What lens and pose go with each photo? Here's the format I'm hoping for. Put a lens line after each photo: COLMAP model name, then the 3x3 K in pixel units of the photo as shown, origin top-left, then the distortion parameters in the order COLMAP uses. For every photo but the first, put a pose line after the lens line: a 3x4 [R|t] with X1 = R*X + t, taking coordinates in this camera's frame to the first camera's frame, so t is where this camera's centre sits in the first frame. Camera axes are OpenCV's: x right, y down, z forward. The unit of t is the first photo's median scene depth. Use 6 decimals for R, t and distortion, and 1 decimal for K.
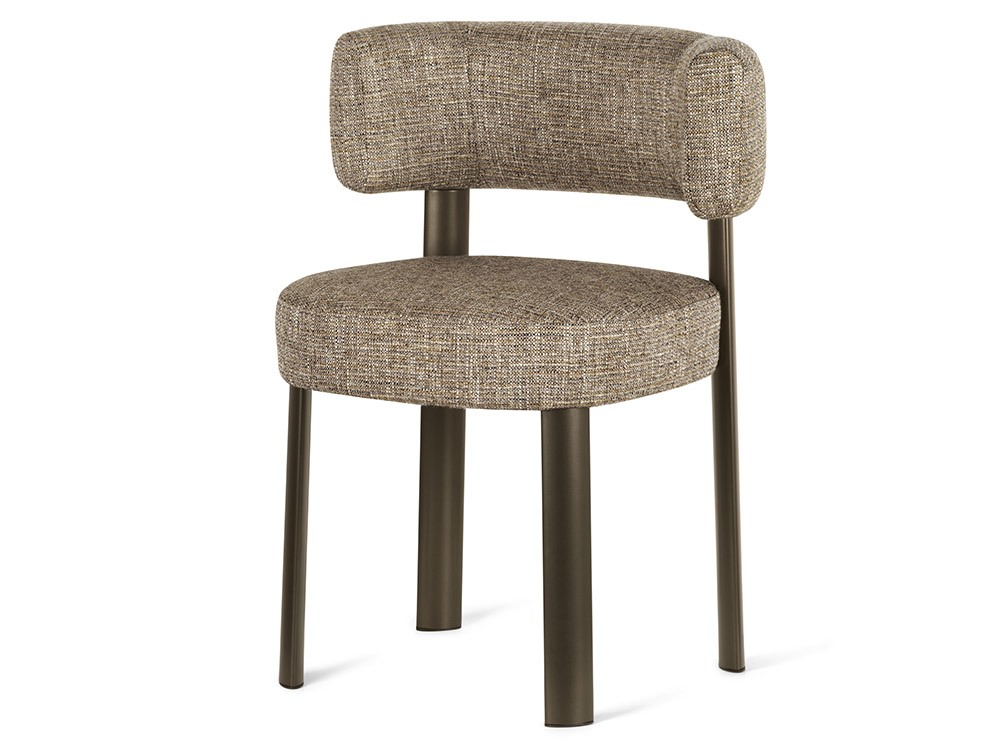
lens RADIAL K [[4691.8, 0, 500.2], [0, 4691.8, 379.2], [0, 0, 1]] dist [0.091390, 0.000000]
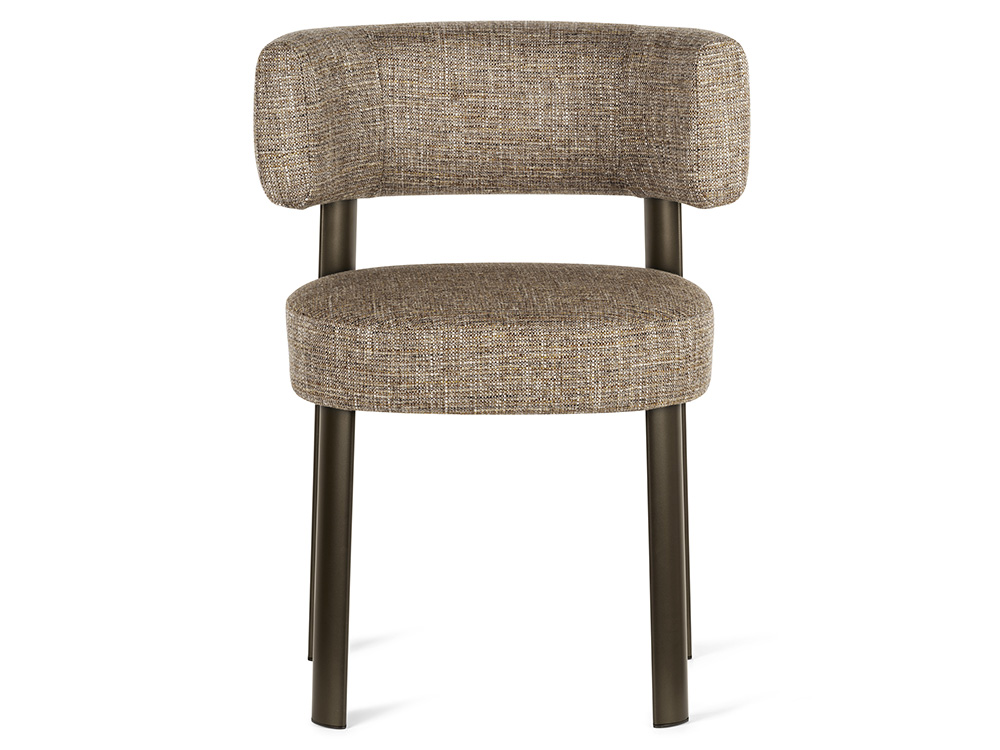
lens RADIAL K [[4691.8, 0, 500.0], [0, 4691.8, 370.6], [0, 0, 1]] dist [0.091390, 0.000000]
pose [[0.813602, -0.081652, 0.575661, -0.554121], [0.084865, 0.996164, 0.021354, -0.023945], [-0.575196, 0.031480, 0.817410, 0.198901]]
